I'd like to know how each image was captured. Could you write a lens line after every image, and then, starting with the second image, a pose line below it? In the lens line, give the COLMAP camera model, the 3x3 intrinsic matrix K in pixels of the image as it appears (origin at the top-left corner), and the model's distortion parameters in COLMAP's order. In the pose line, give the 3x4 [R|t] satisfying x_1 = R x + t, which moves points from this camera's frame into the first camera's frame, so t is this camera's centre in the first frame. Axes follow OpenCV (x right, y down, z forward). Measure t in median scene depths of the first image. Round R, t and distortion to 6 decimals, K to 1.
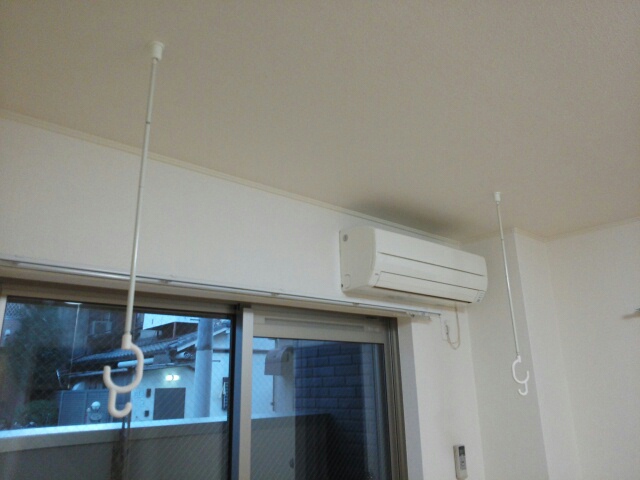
lens RADIAL K [[501.7, 0, 320.0], [0, 501.7, 236.2], [0, 0, 1]] dist [0.007410, -0.002032]
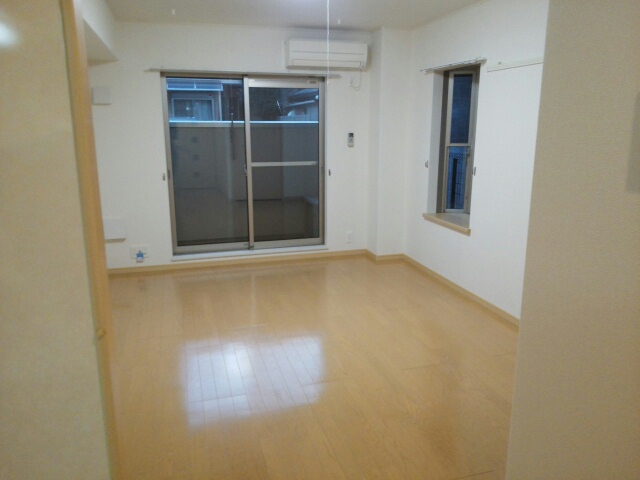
lens RADIAL K [[501.7, 0, 320.0], [0, 501.7, 236.2], [0, 0, 1]] dist [0.007410, -0.002032]
pose [[0.896038, 0.121007, -0.427169, 1.150790], [0.106415, 0.875560, 0.471244, -0.261280], [0.431036, -0.467710, 0.771658, -1.028713]]
